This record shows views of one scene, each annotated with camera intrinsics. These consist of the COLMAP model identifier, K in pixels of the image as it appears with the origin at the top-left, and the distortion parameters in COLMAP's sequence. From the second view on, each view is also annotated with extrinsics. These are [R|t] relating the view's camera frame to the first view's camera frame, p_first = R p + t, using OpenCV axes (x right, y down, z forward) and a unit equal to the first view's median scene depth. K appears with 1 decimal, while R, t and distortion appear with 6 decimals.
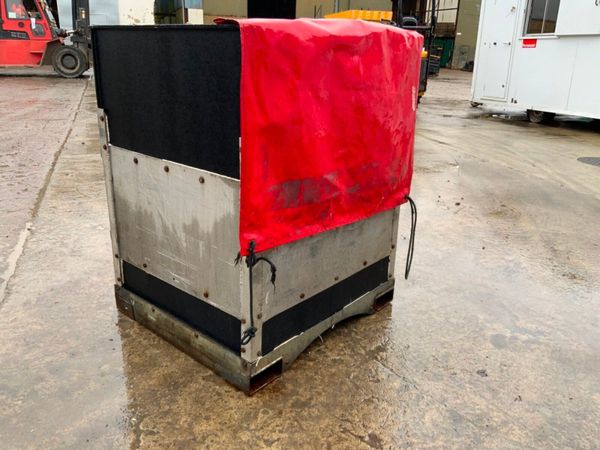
lens RADIAL K [[495.2, 0, 299.8], [0, 495.2, 227.4], [0, 0, 1]] dist [0.085977, -0.167288]
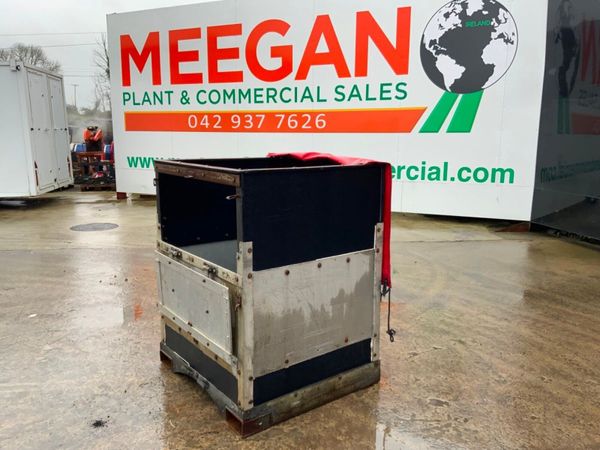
lens RADIAL K [[495.2, 0, 299.8], [0, 495.2, 227.4], [0, 0, 1]] dist [0.085977, -0.167288]
pose [[0.201348, -0.212011, 0.956300, -1.346263], [0.333047, 0.932947, 0.136711, -0.362405], [-0.921162, 0.290966, 0.258457, 0.585740]]
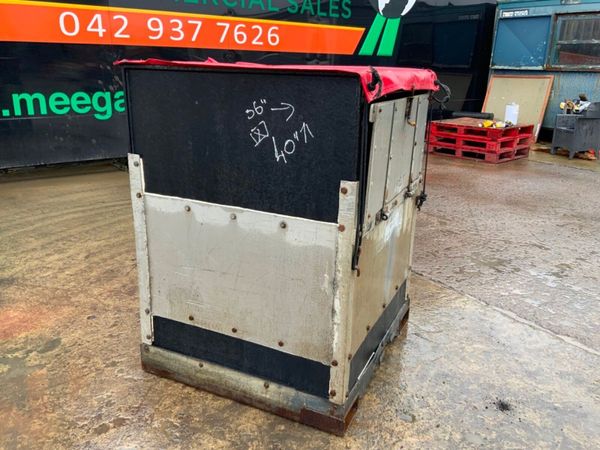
lens RADIAL K [[495.2, 0, 299.8], [0, 495.2, 227.4], [0, 0, 1]] dist [0.085977, -0.167288]
pose [[-0.960860, 0.029514, -0.275458, 0.186394], [-0.145062, 0.793502, 0.591027, -0.700583], [0.236020, 0.607852, -0.758163, 1.865512]]
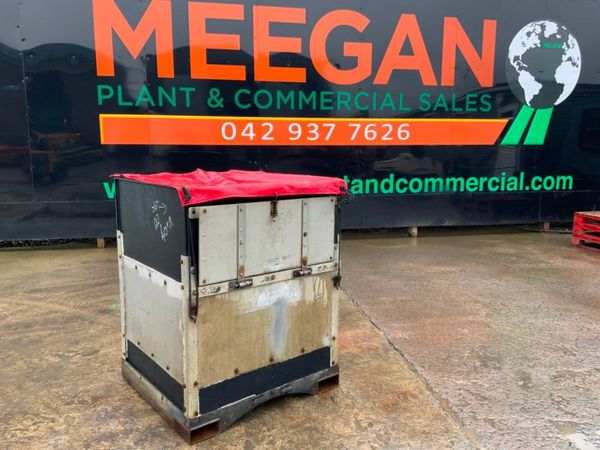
lens RADIAL K [[495.2, 0, 299.8], [0, 495.2, 227.4], [0, 0, 1]] dist [0.085977, -0.167288]
pose [[-0.983239, -0.067239, 0.169467, -0.513125], [0.024504, 0.872339, 0.488286, -0.917947], [-0.180665, 0.484255, -0.856071, 2.151344]]
